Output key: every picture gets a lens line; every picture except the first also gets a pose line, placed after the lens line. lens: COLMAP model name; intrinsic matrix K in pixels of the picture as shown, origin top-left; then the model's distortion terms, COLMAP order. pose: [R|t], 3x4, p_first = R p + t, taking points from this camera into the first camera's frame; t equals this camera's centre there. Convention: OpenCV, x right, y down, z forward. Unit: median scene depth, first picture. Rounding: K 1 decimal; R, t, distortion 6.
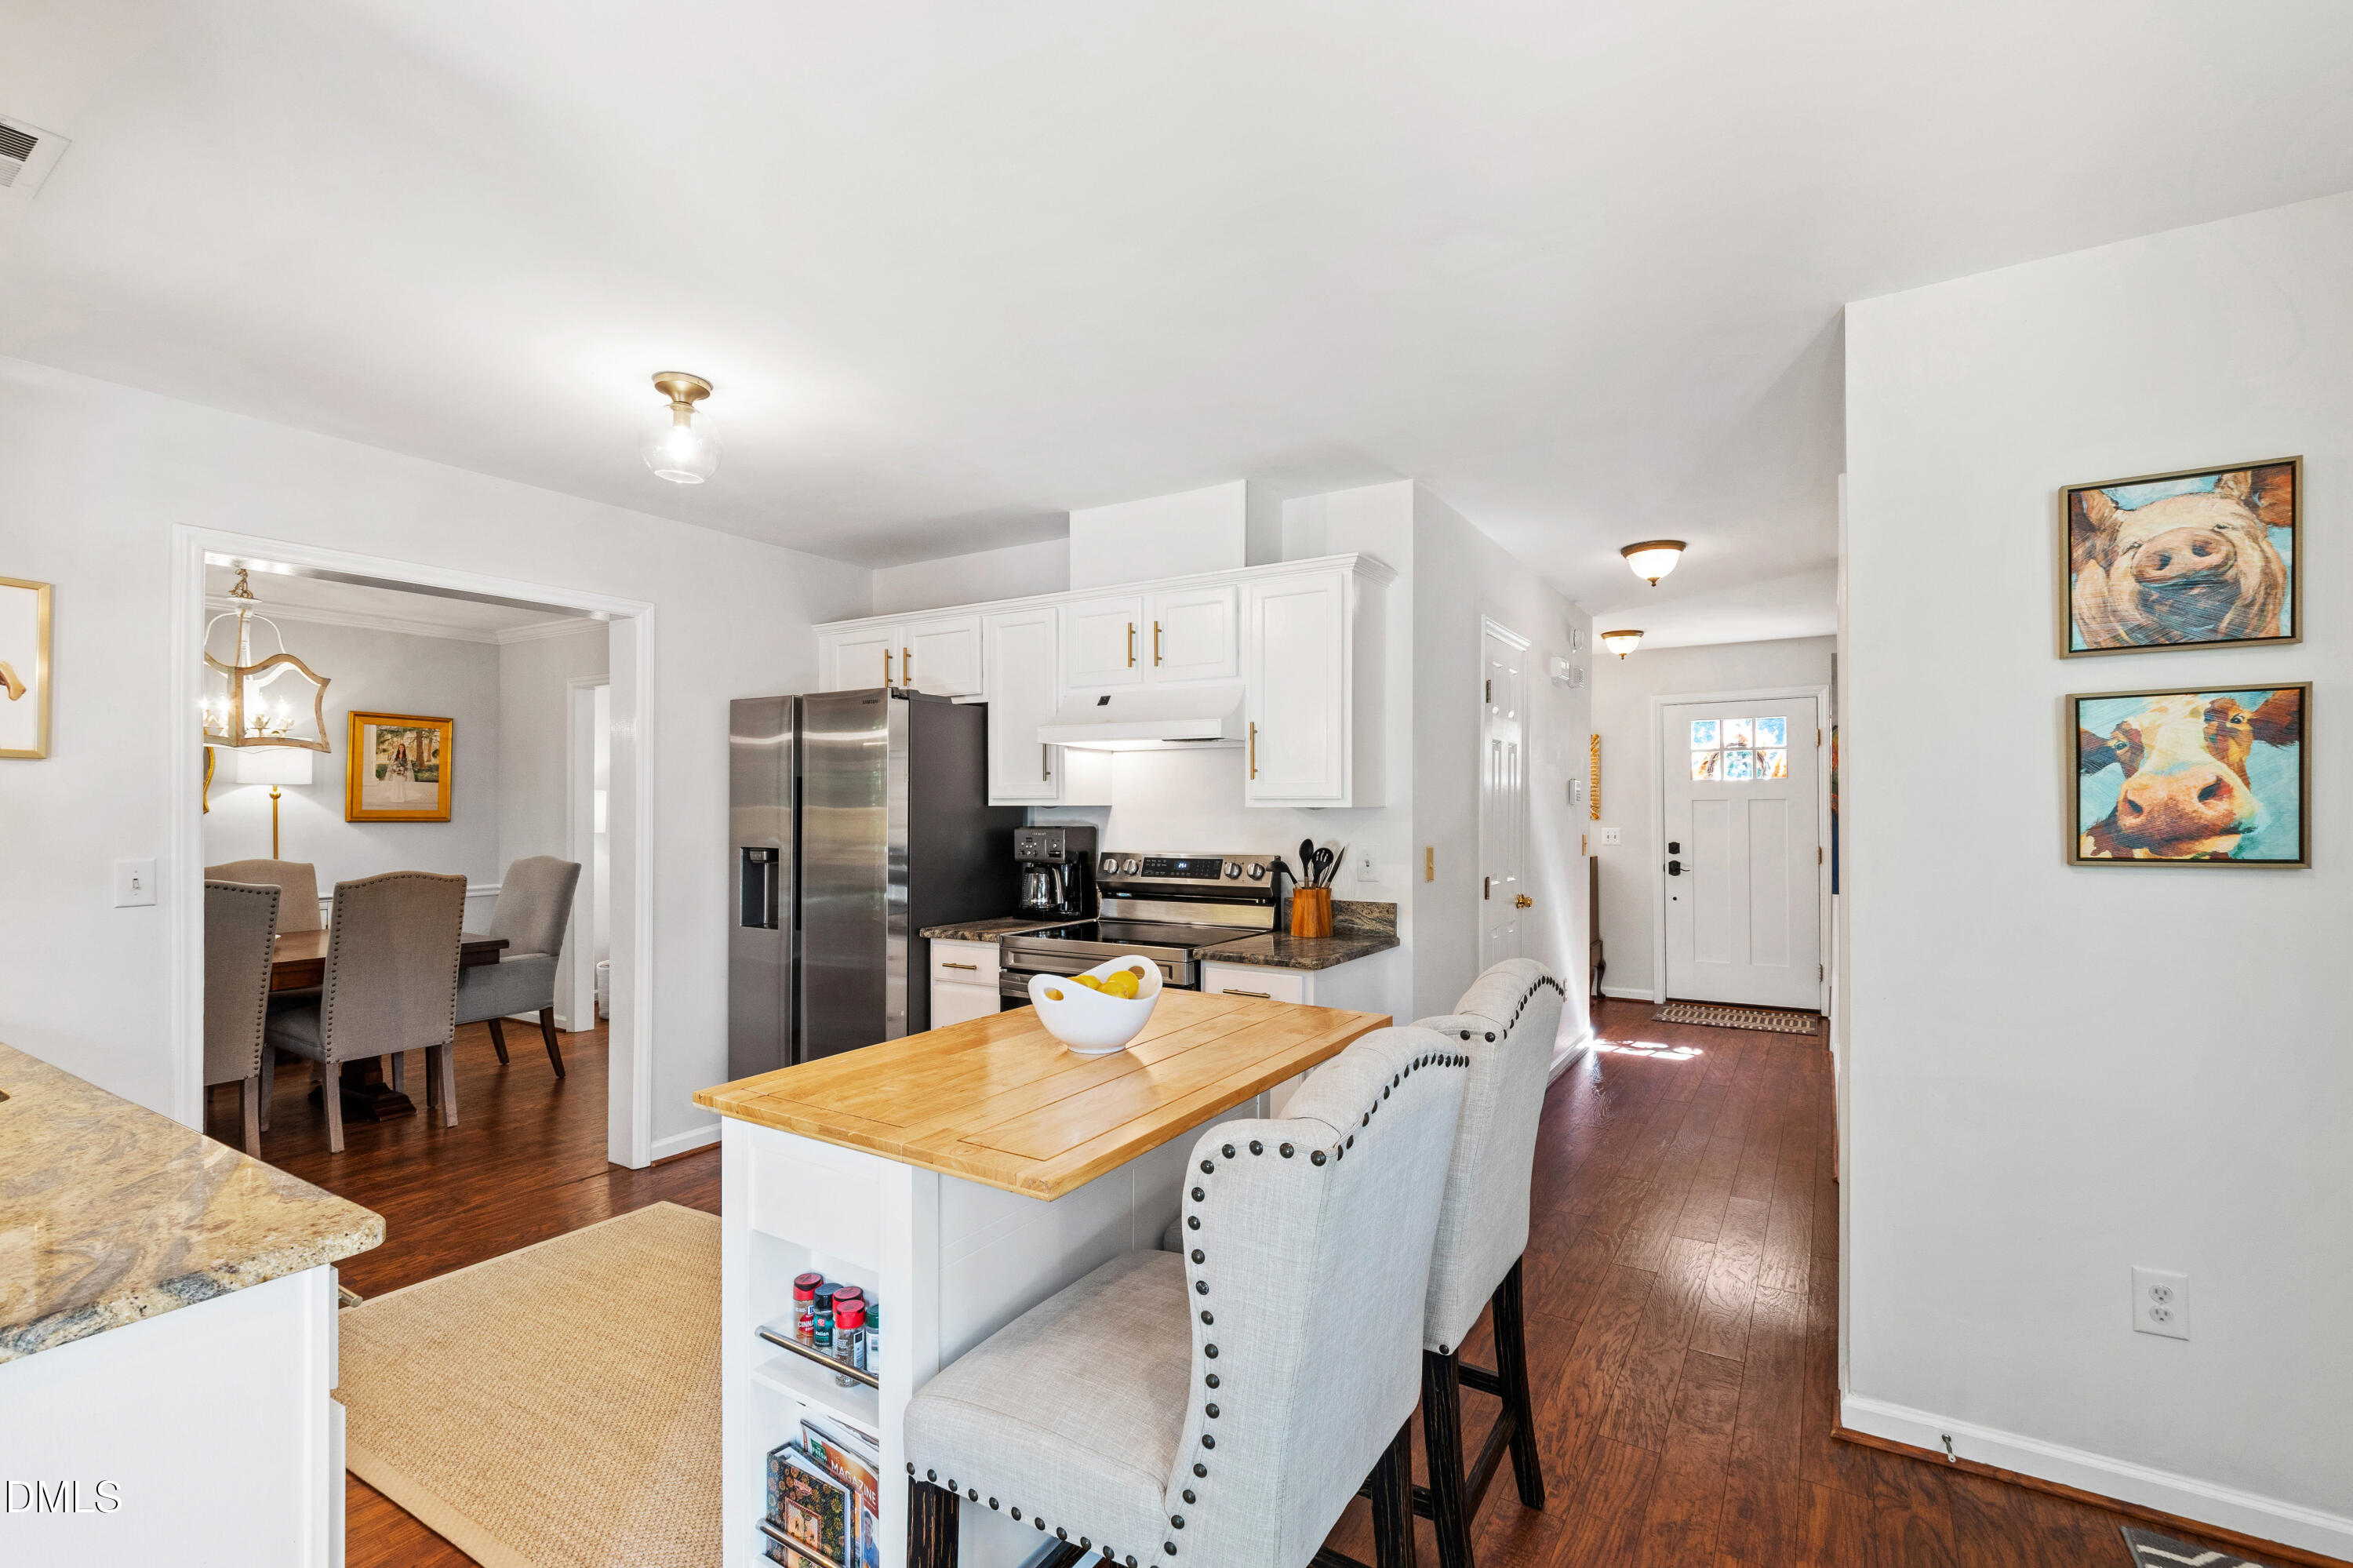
lens RADIAL K [[1022.1, 0, 1193.8], [0, 1022.1, 801.0], [0, 0, 1]] dist [-0.015298, -0.000314]
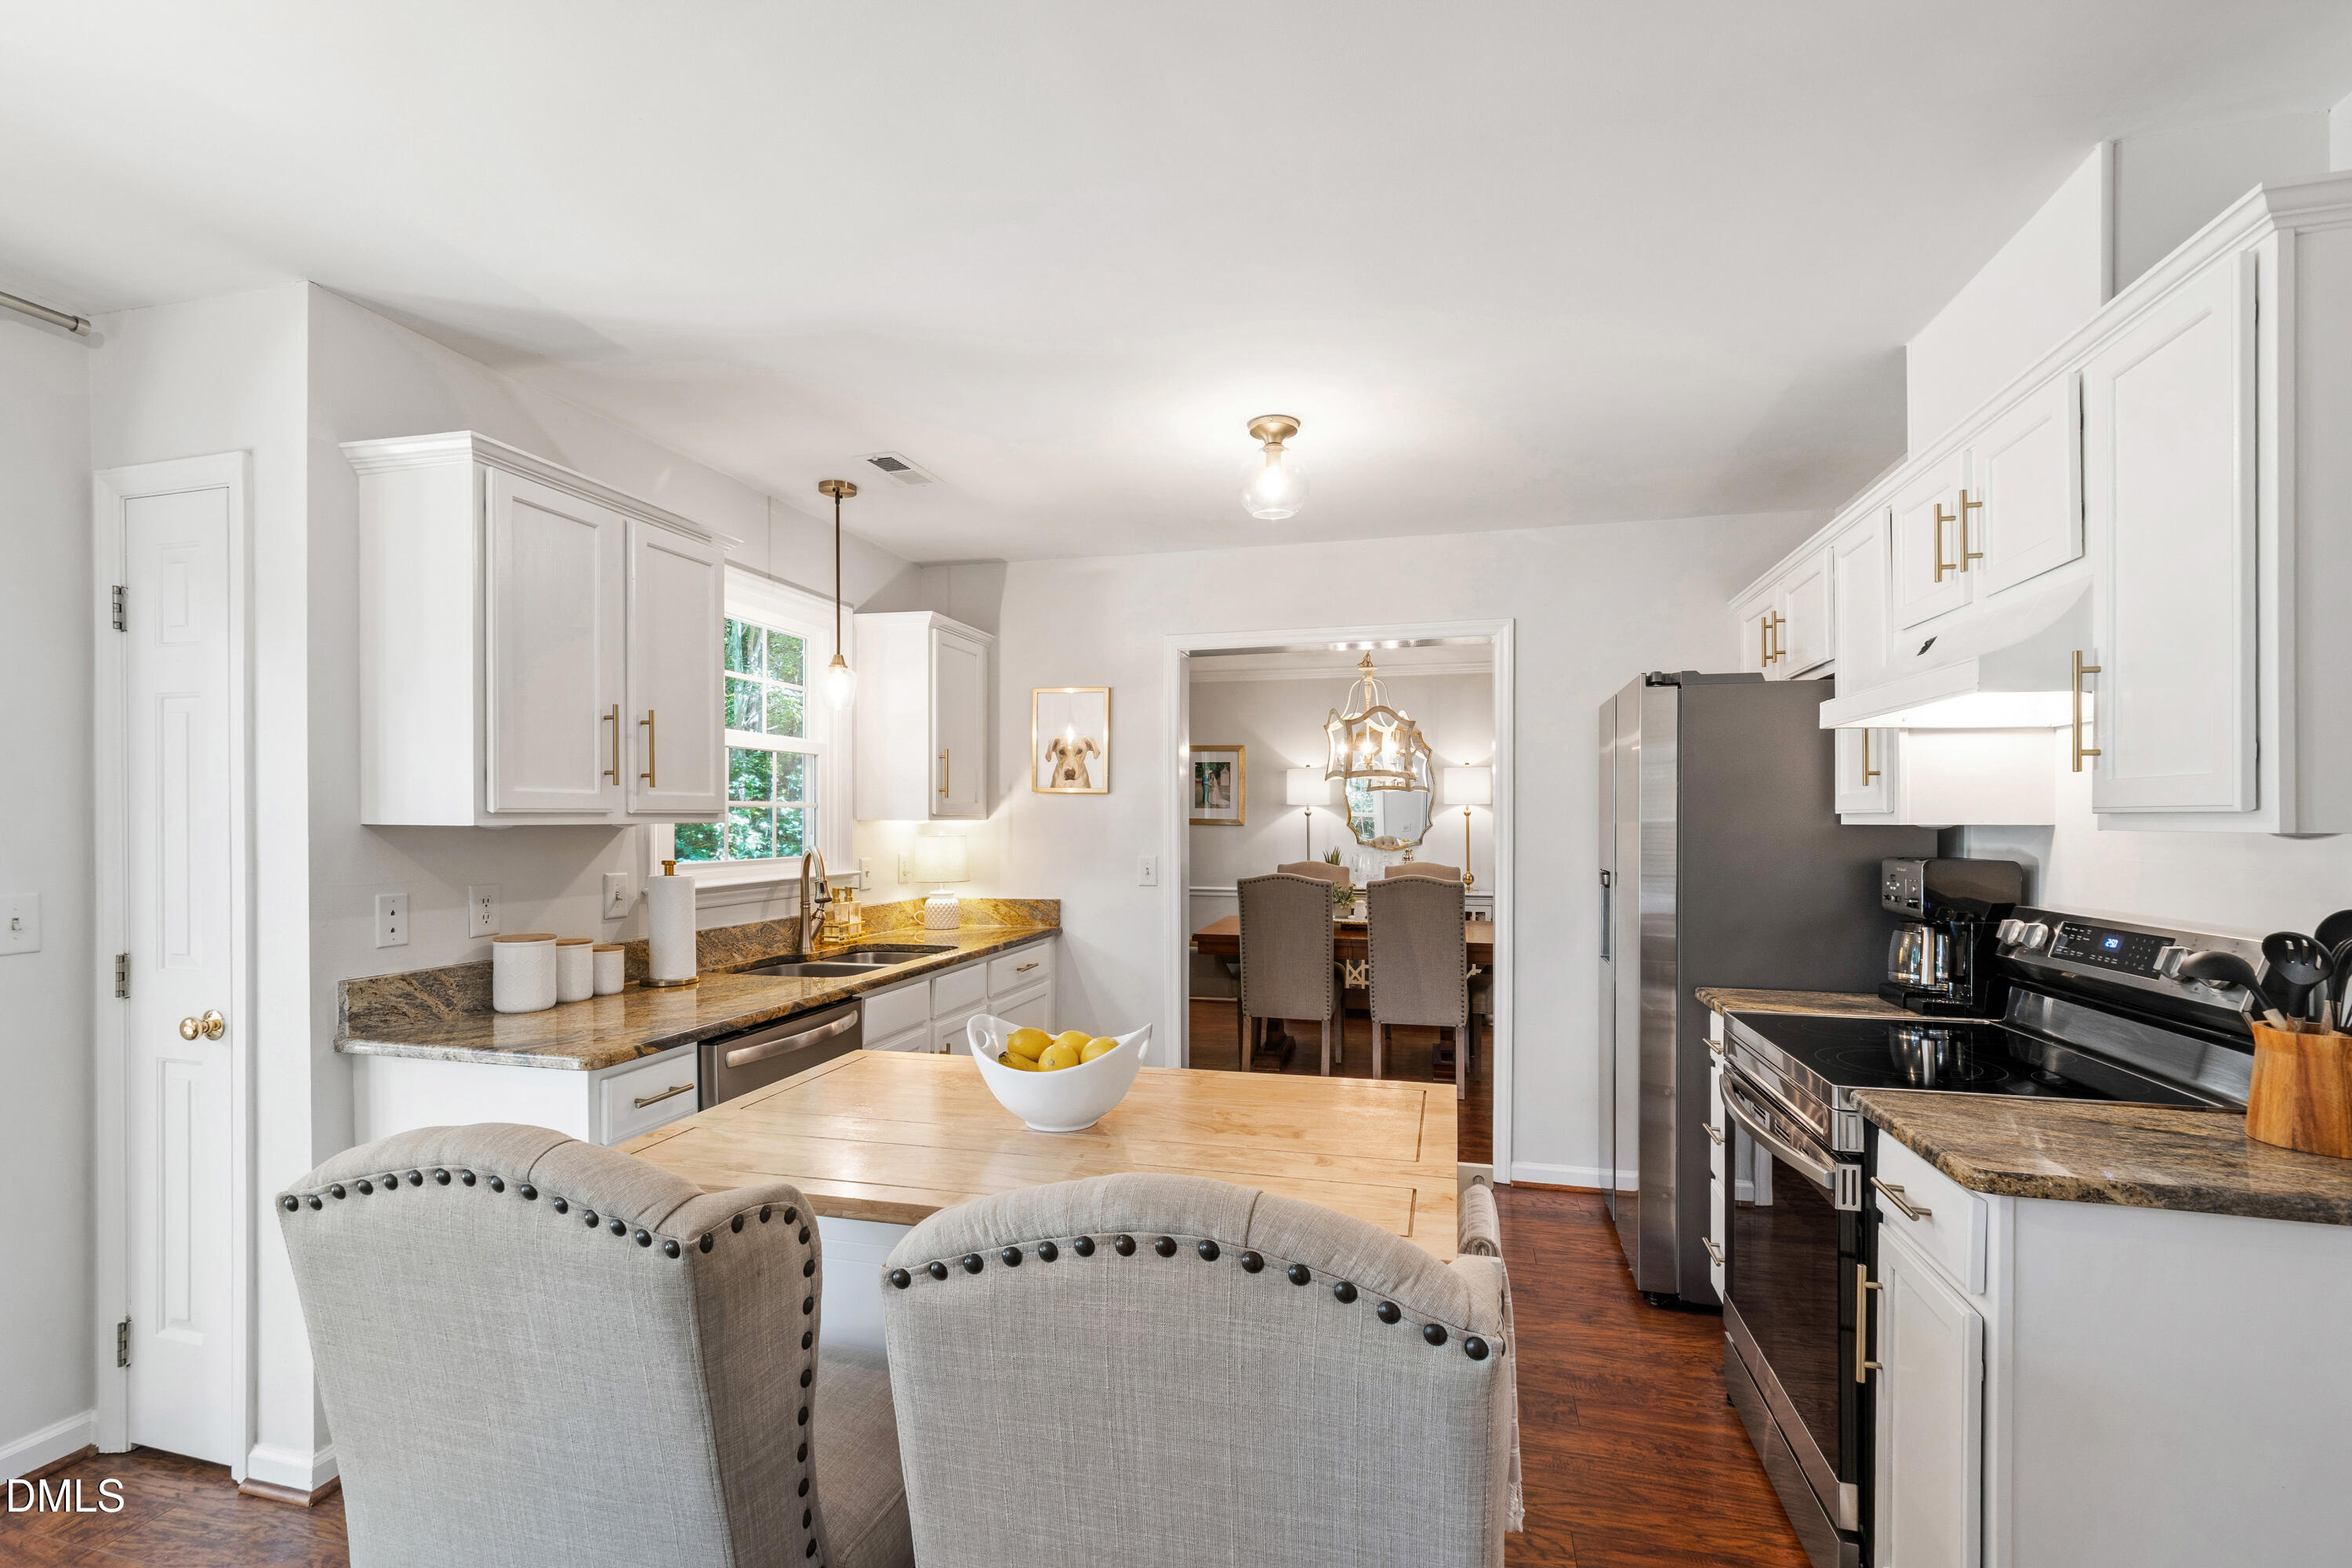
lens RADIAL K [[1048.6, 0, 1183.4], [0, 1048.6, 819.0], [0, 0, 1]] dist [0.002113, 0.000599]
pose [[0.278847, 0.001472, -0.960334, 0.347430], [0.001922, 0.999996, 0.002091, -0.001355], [0.960334, -0.002429, 0.278843, 0.390701]]
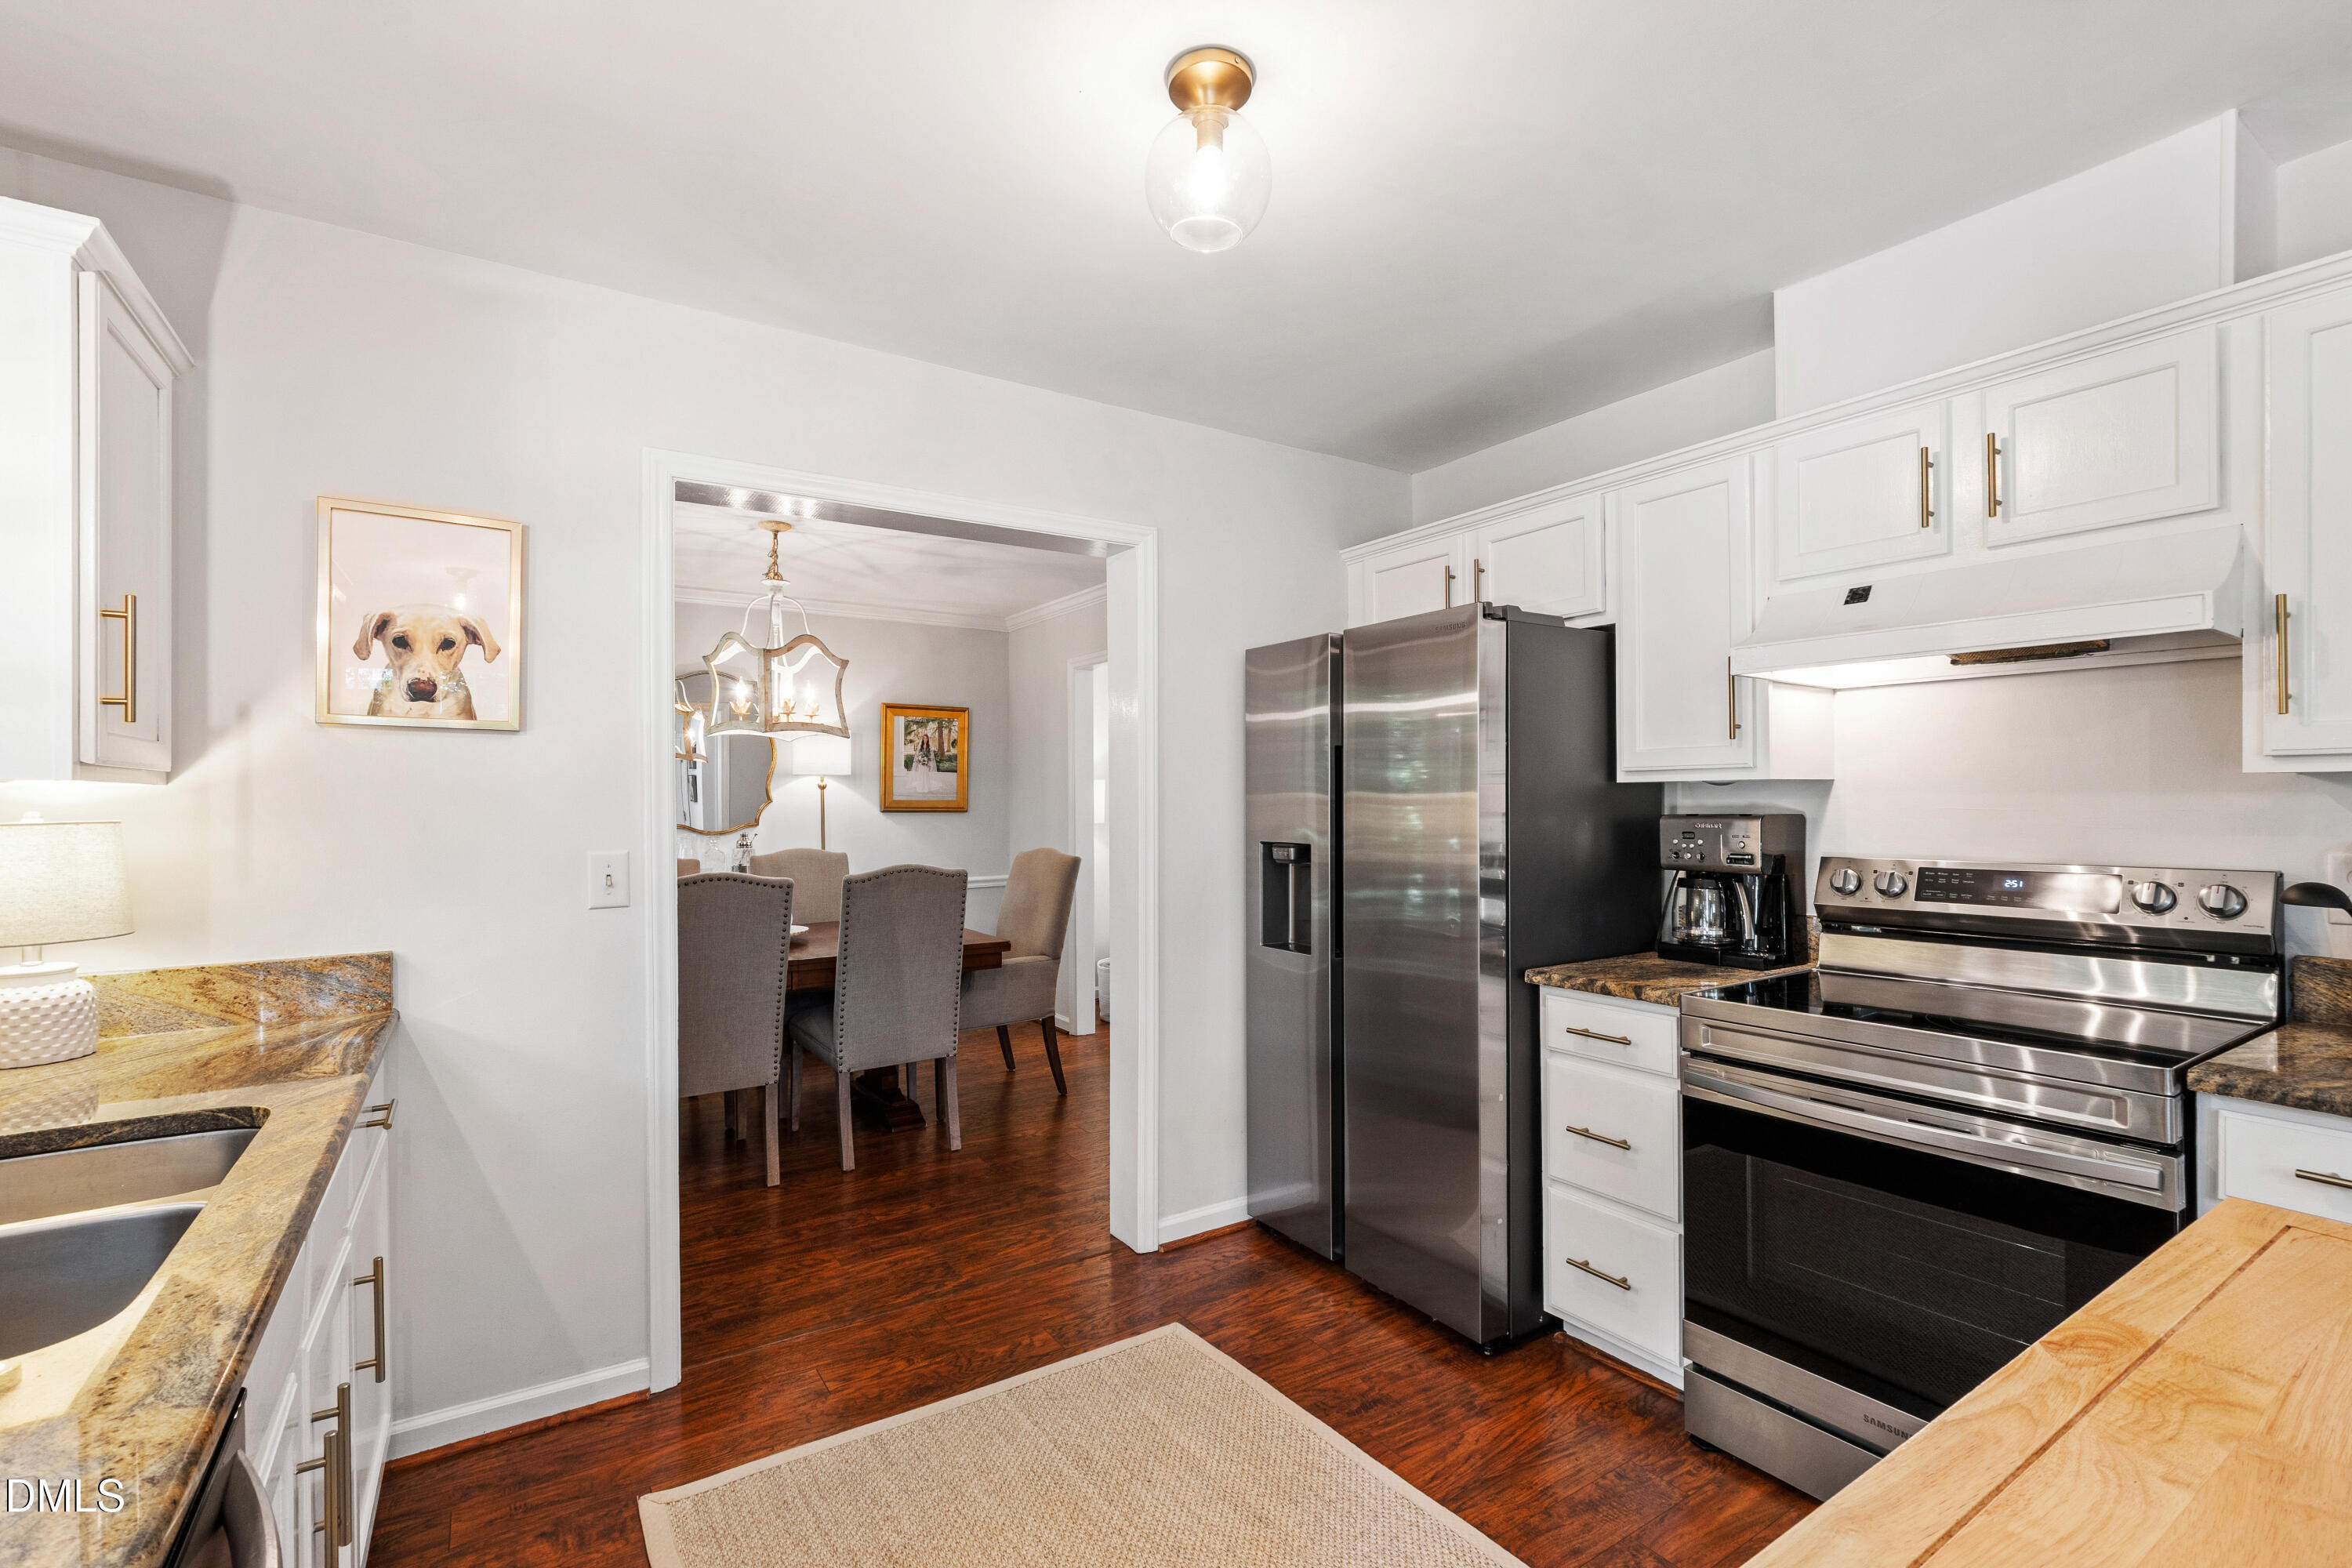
lens RADIAL K [[1033.5, 0, 1178.8], [0, 1033.5, 794.4], [0, 0, 1]] dist [-0.019275, -0.000114]
pose [[0.899324, -0.008470, -0.437200, -0.166104], [0.008605, 0.999962, -0.001672, 0.010919], [0.437198, -0.002258, 0.899363, 0.287178]]
